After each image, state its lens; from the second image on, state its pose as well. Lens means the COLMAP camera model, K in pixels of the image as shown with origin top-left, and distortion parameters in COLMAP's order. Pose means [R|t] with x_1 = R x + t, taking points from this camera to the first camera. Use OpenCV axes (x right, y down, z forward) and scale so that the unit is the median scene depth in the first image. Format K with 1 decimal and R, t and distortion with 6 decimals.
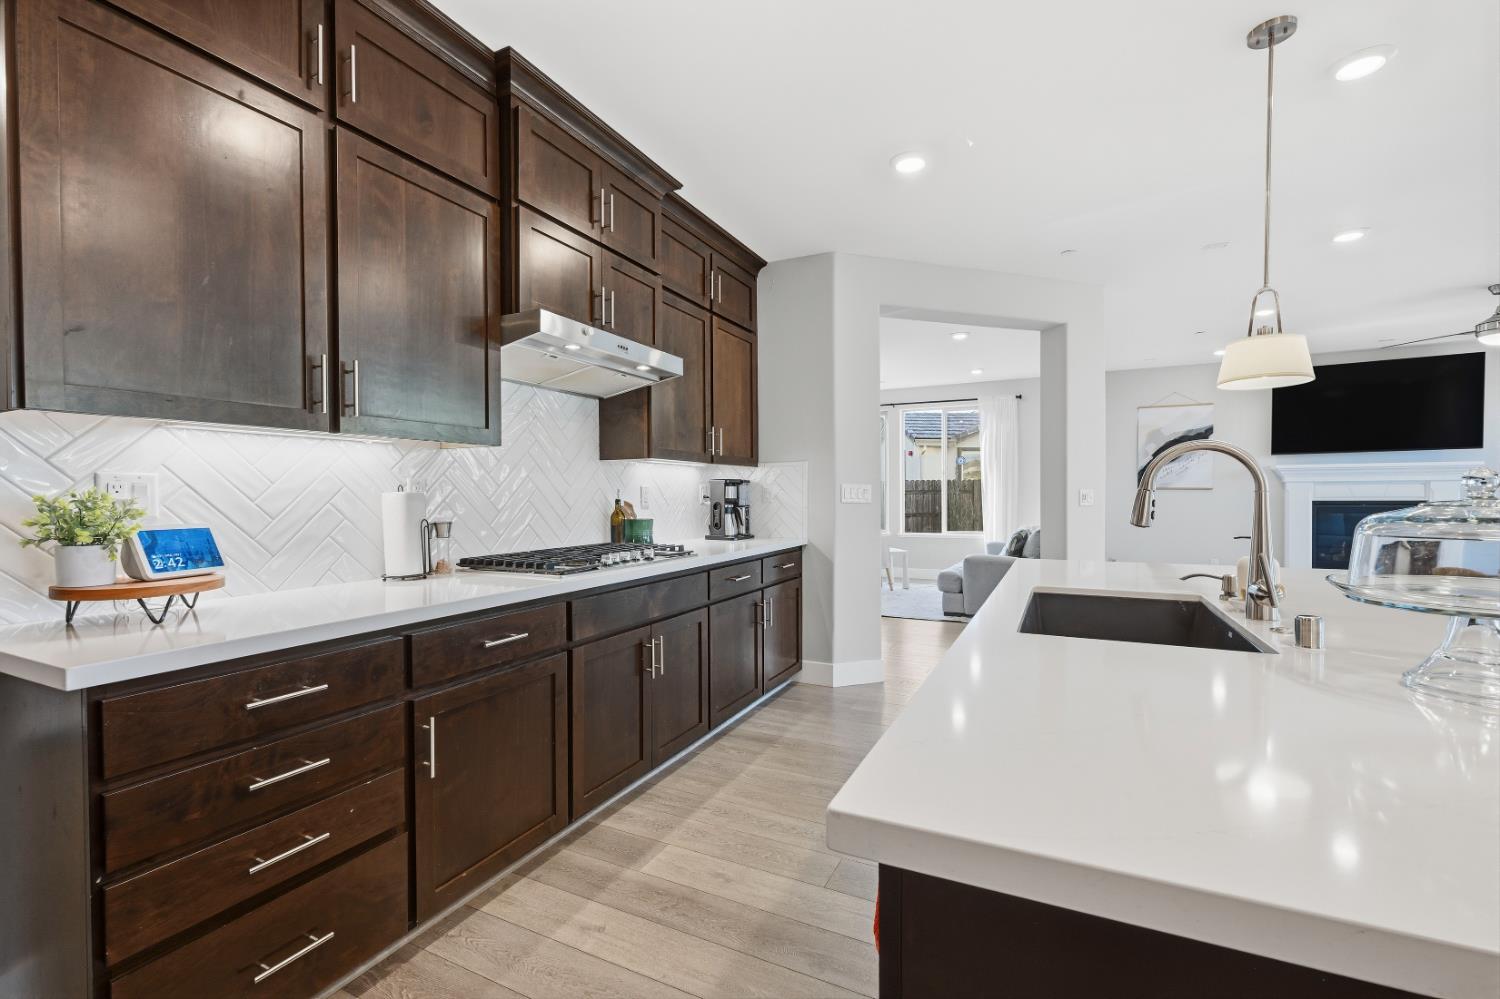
lens RADIAL K [[646.9, 0, 753.4], [0, 646.9, 502.9], [0, 0, 1]] dist [0.000142, 0.000026]
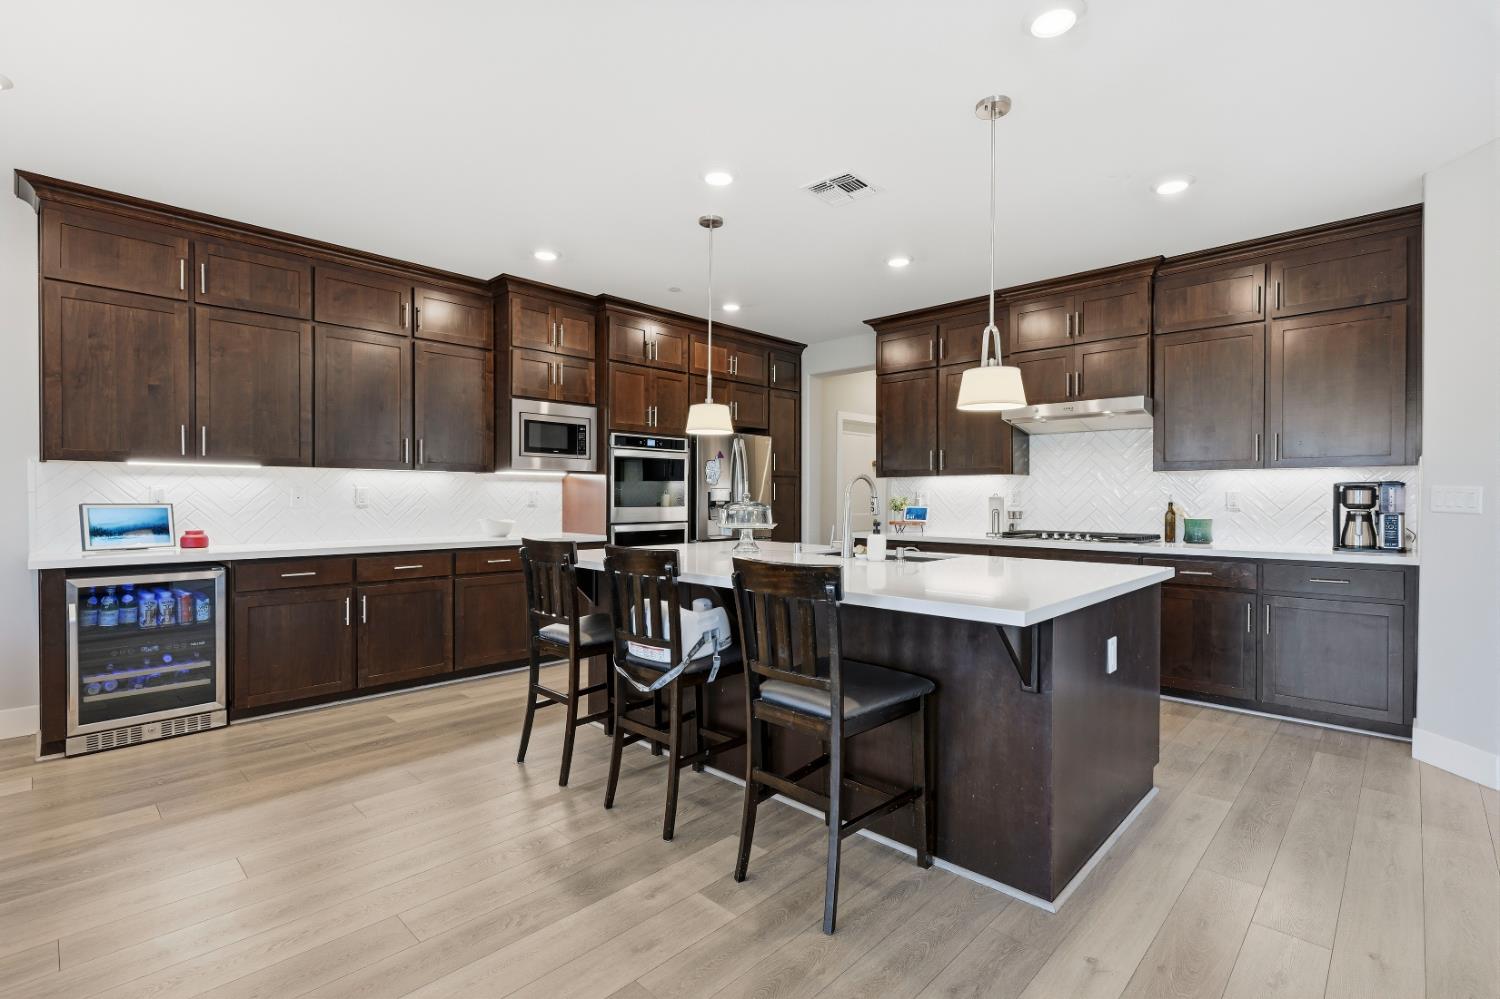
lens RADIAL K [[687.3, 0, 752.7], [0, 687.3, 500.3], [0, 0, 1]] dist [-0.000015, -0.000009]
pose [[-0.312588, 0.007348, -0.949860, 1.155431], [-0.012594, 0.999850, 0.011879, -0.012990], [0.949805, 0.015676, -0.312449, 0.537391]]
